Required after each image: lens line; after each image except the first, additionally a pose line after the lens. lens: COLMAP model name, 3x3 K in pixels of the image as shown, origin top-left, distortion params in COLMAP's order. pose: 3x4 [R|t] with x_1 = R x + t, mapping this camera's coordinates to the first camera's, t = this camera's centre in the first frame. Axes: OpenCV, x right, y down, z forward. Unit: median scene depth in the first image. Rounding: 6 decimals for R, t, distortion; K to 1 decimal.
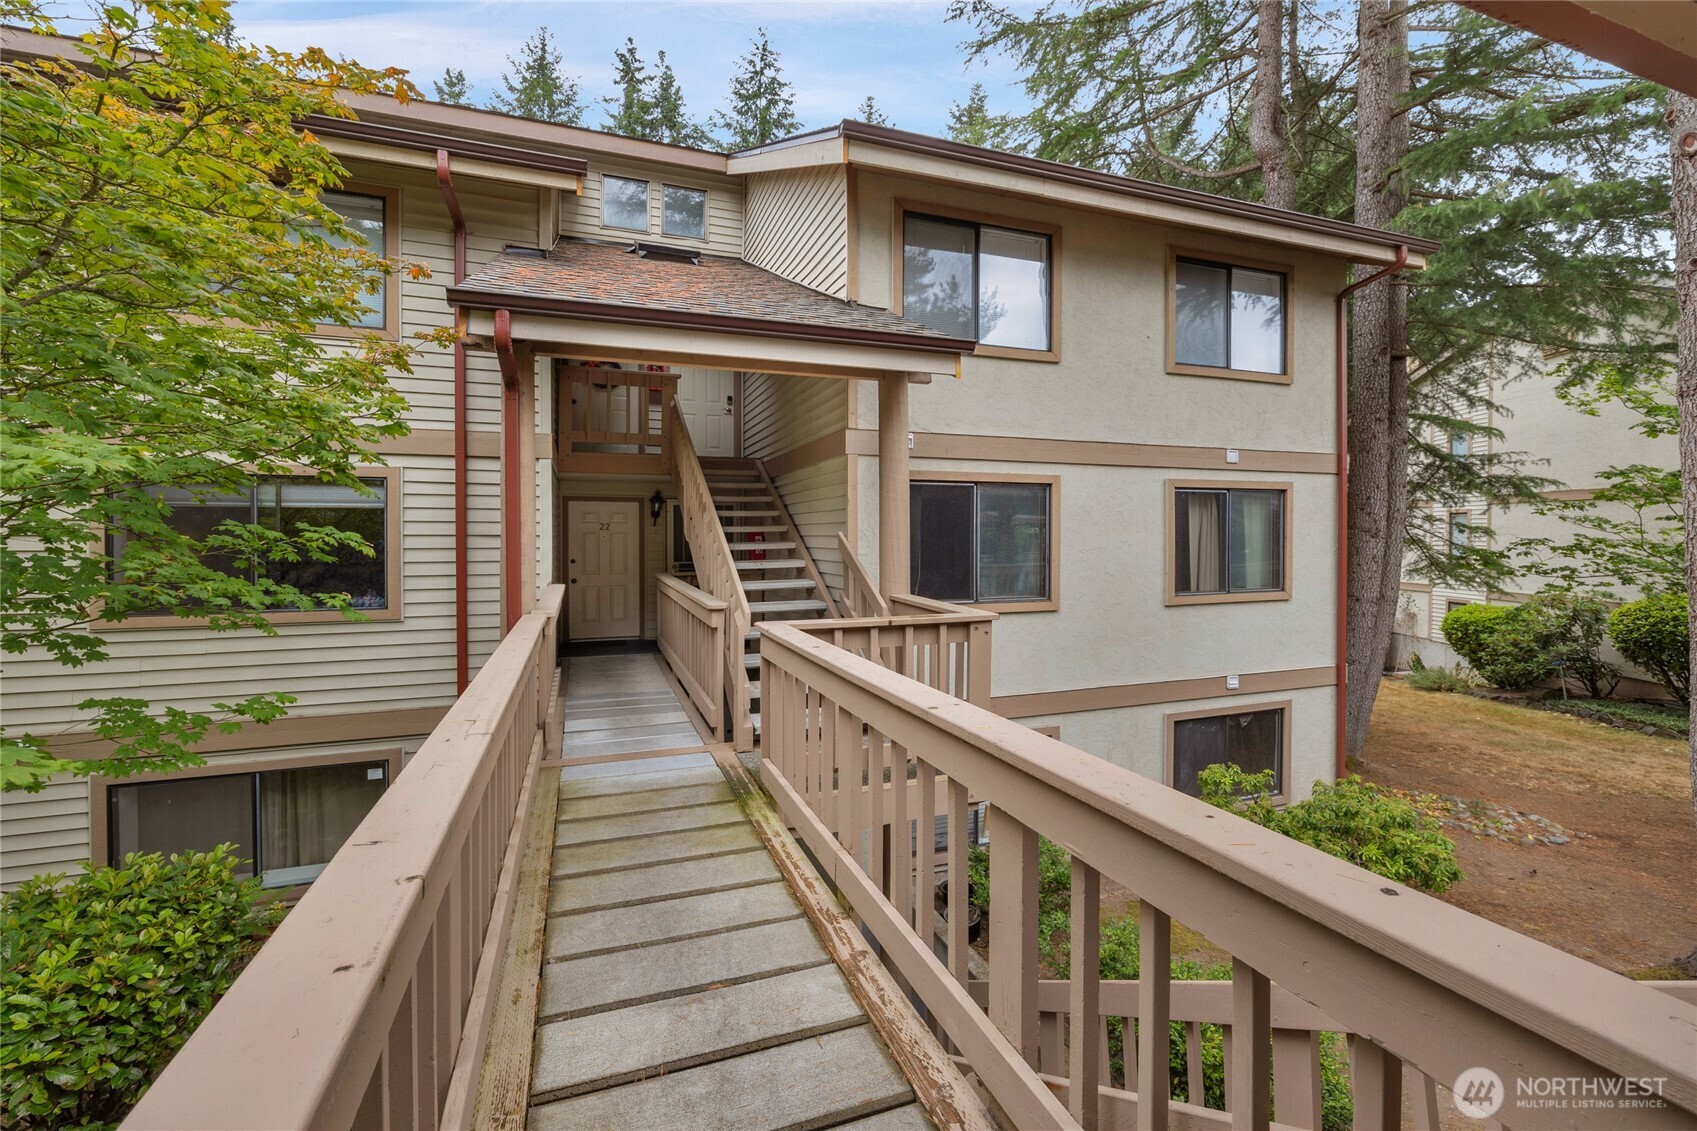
lens RADIAL K [[684.3, 0, 852.6], [0, 684.3, 546.8], [0, 0, 1]] dist [-0.000930, 0.000032]
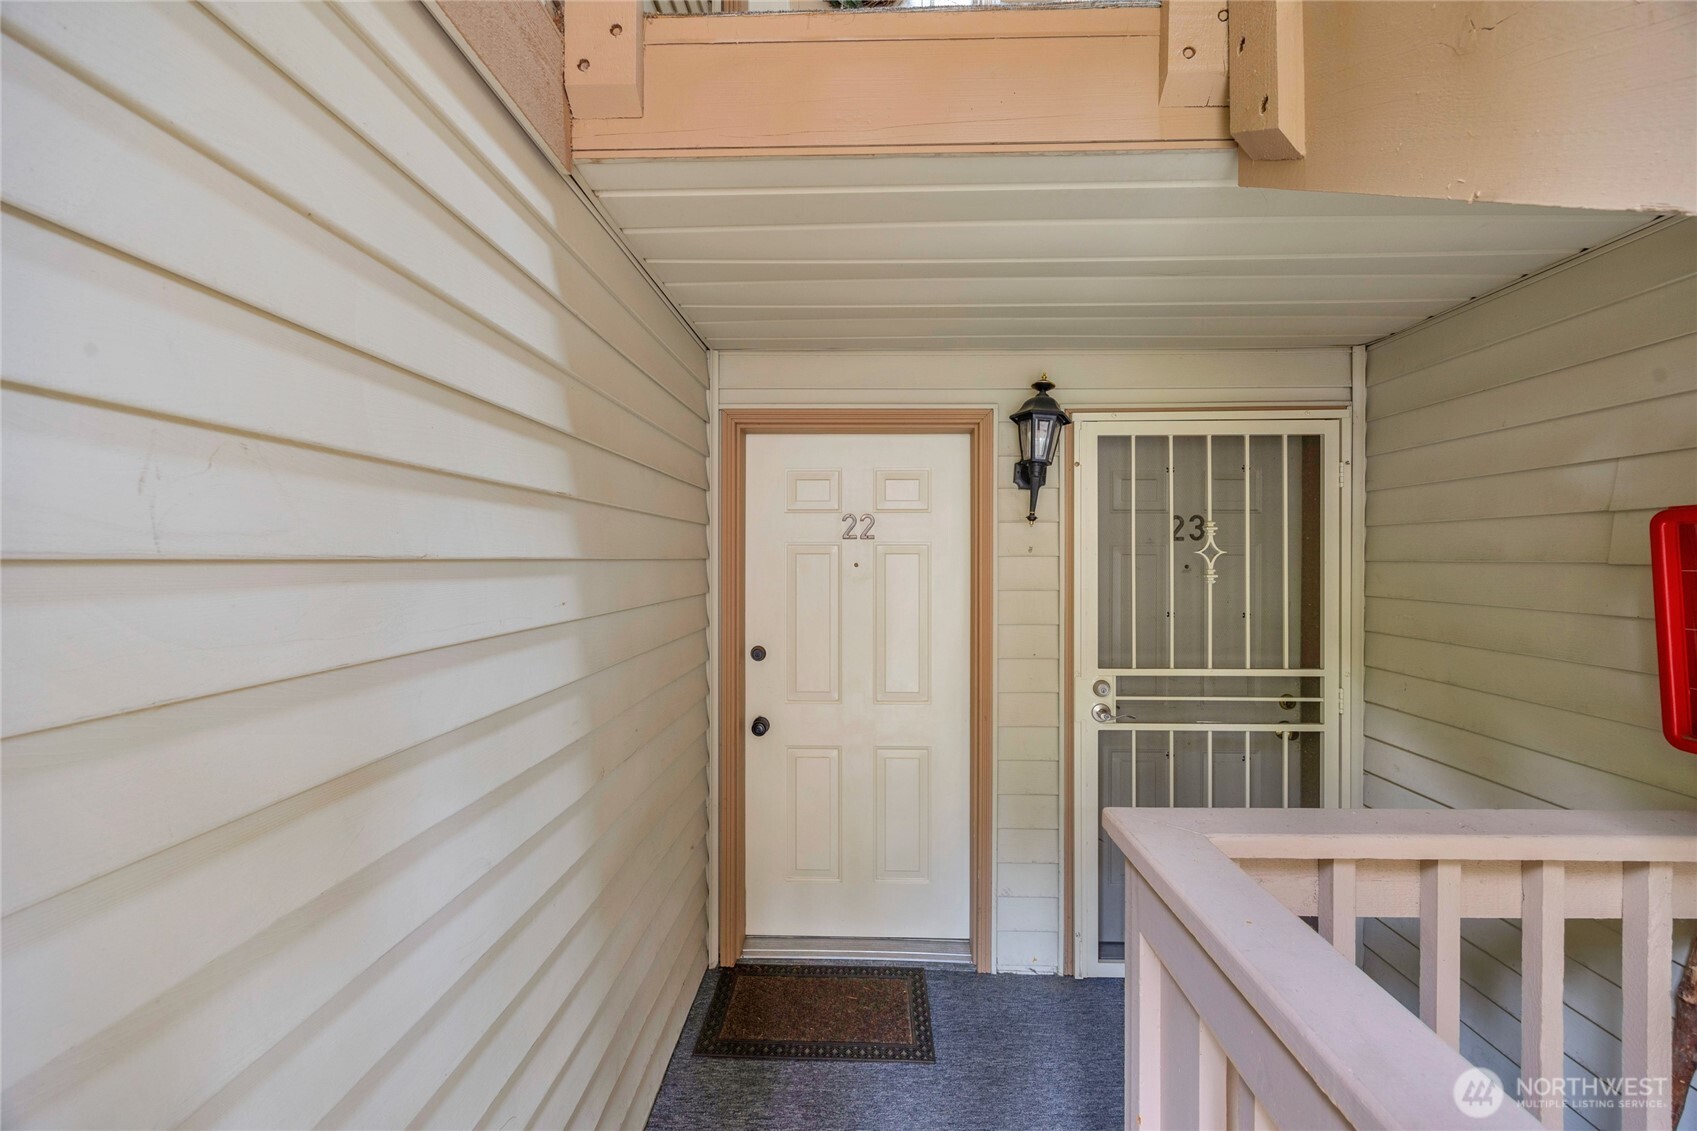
lens RADIAL K [[684.3, 0, 852.6], [0, 684.3, 546.8], [0, 0, 1]] dist [-0.000930, 0.000032]
pose [[0.919948, -0.003144, -0.392028, -0.248528], [-0.005875, 0.999745, -0.021803, -0.013689], [0.391996, 0.022361, 0.919695, 0.732606]]
